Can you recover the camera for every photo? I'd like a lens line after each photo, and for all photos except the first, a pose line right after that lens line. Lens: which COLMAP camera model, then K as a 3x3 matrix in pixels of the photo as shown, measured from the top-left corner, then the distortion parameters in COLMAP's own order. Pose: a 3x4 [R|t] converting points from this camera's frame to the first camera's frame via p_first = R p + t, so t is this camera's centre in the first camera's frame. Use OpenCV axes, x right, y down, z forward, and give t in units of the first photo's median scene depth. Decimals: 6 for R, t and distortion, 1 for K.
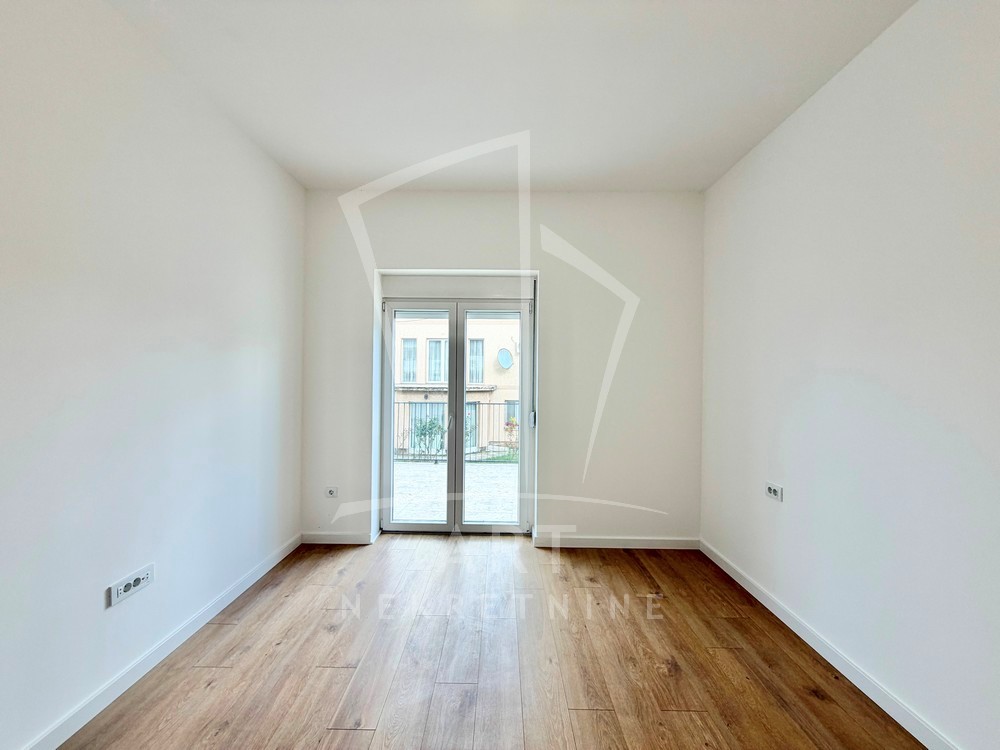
lens RADIAL K [[398.0, 0, 499.0], [0, 398.0, 376.9], [0, 0, 1]] dist [-0.002090, 0.000005]
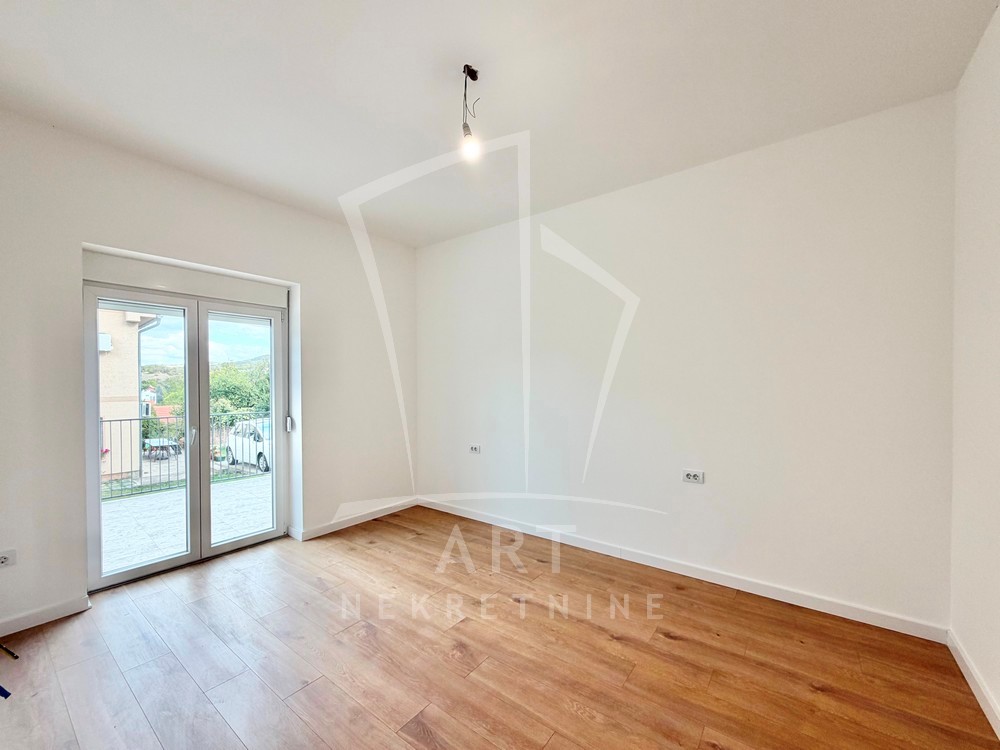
lens RADIAL K [[389.9, 0, 515.6], [0, 389.9, 398.5], [0, 0, 1]] dist [-0.032814, 0.000094]
pose [[0.564316, -0.046069, 0.824273, -0.412879], [0.010237, 0.998756, 0.048812, -0.004635], [-0.825496, -0.019107, 0.564085, -0.056131]]
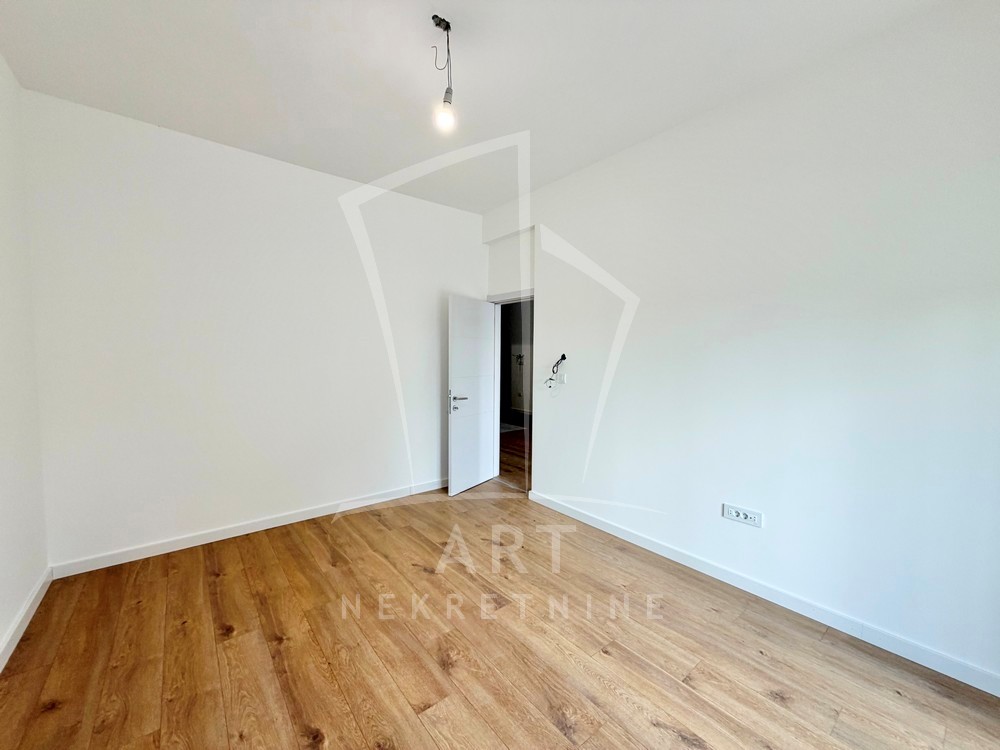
lens RADIAL K [[398.0, 0, 499.0], [0, 398.0, 376.9], [0, 0, 1]] dist [-0.002090, 0.000005]
pose [[-0.774689, 0.015071, -0.632162, 0.289947], [-0.021121, 0.998541, 0.049688, 0.003296], [0.631989, 0.051845, -0.773241, 0.778964]]
